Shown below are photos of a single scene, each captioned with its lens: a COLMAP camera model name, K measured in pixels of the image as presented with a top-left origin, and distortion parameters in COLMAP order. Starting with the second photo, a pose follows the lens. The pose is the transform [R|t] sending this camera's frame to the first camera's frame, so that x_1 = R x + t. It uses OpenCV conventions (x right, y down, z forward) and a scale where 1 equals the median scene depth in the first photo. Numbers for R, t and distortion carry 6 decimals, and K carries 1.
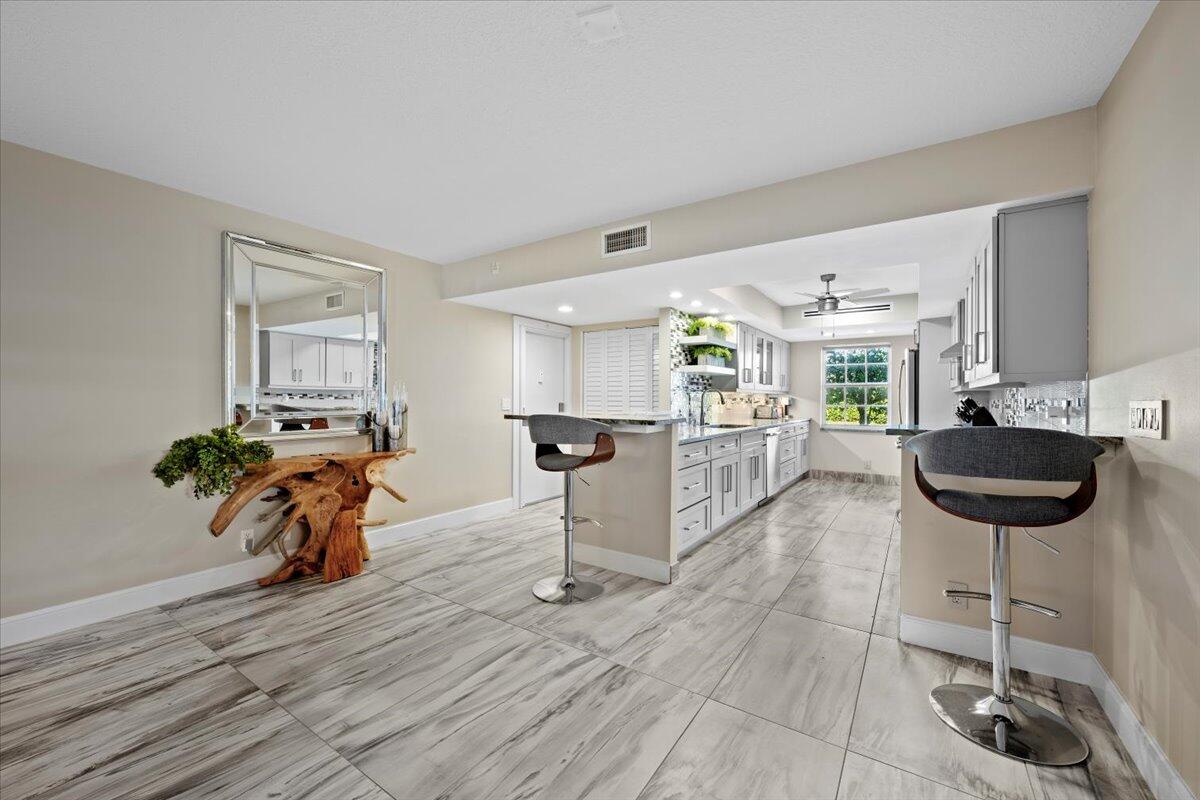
lens RADIAL K [[474.6, 0, 597.9], [0, 474.6, 397.5], [0, 0, 1]] dist [0.000078, -0.000392]
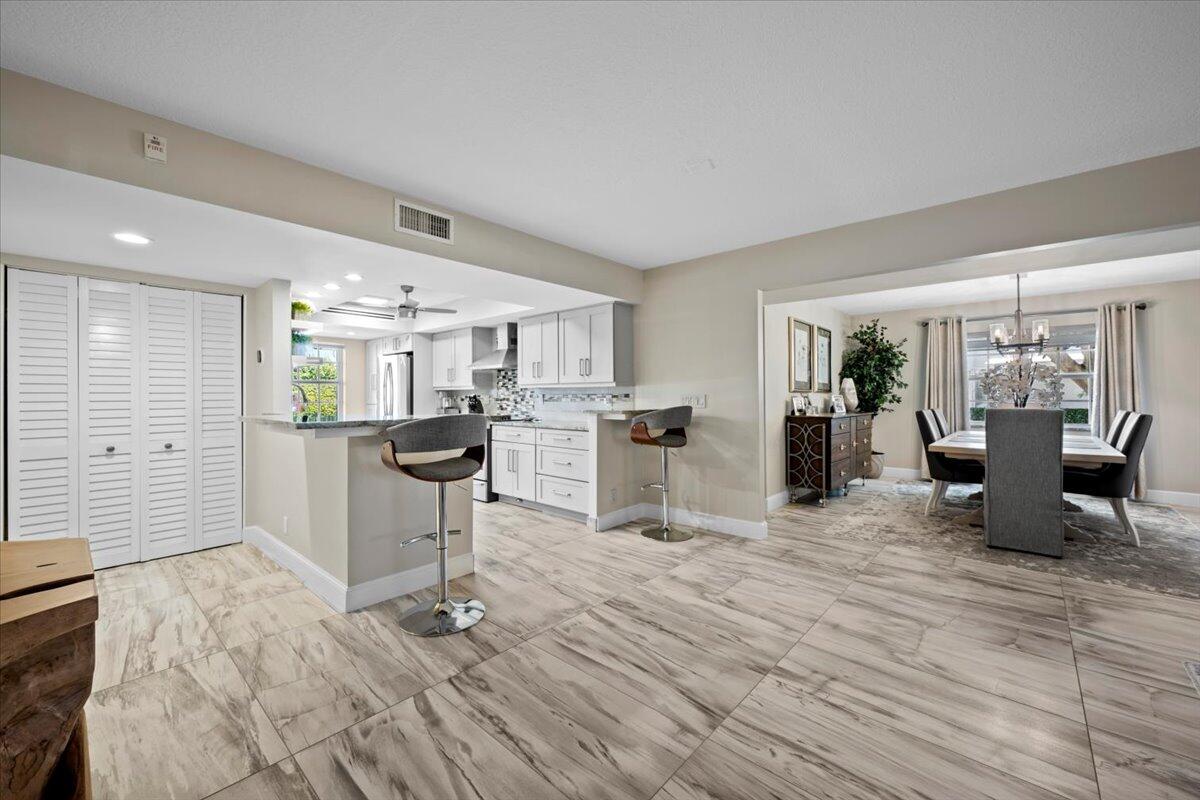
lens RADIAL K [[474.6, 0, 599.5], [0, 474.6, 393.3], [0, 0, 1]] dist [0.000078, -0.000392]
pose [[0.140800, -0.003090, 0.990033, -1.047101], [0.002856, 0.999992, 0.002714, -0.006396], [-0.990034, 0.002446, 0.140808, 0.706978]]
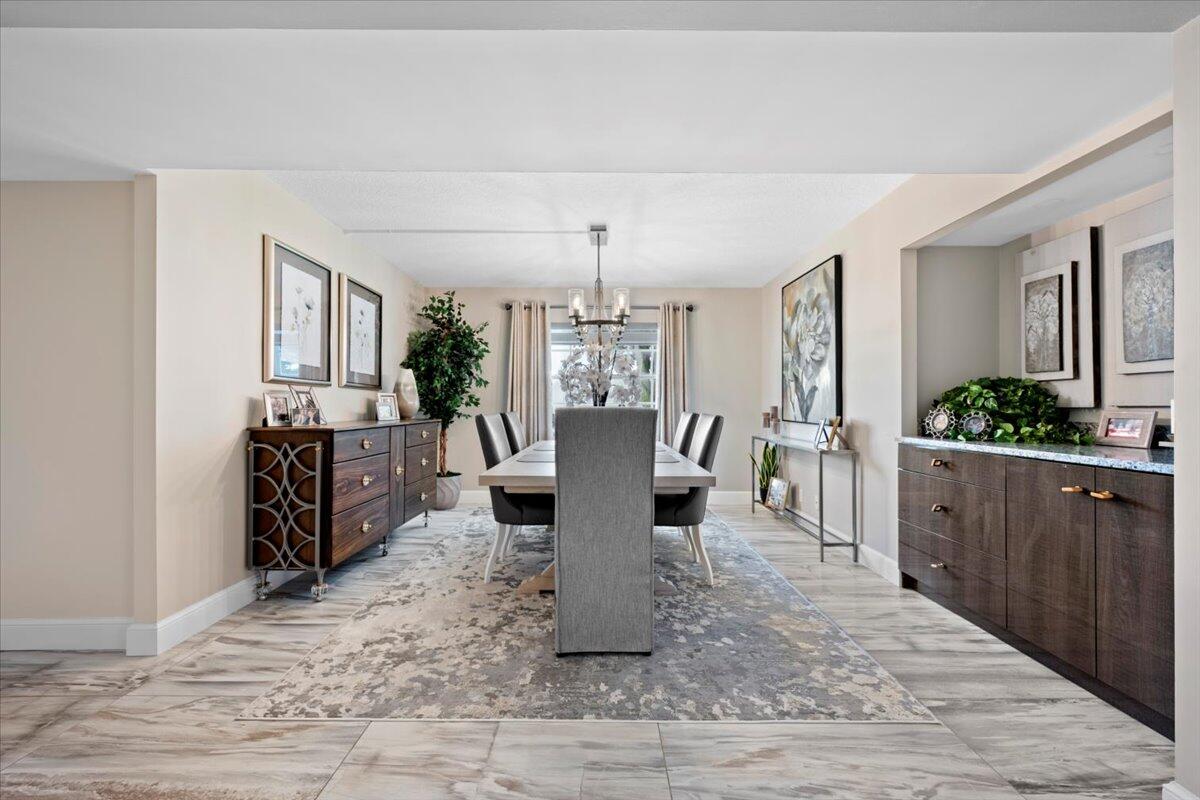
lens RADIAL K [[474.6, 0, 597.7], [0, 474.6, 401.7], [0, 0, 1]] dist [0.000078, -0.000392]
pose [[-0.555726, -0.004108, 0.831355, -0.151583], [-0.007537, 0.999972, -0.000096, 0.036493], [-0.831331, -0.006319, -0.555741, 0.128812]]
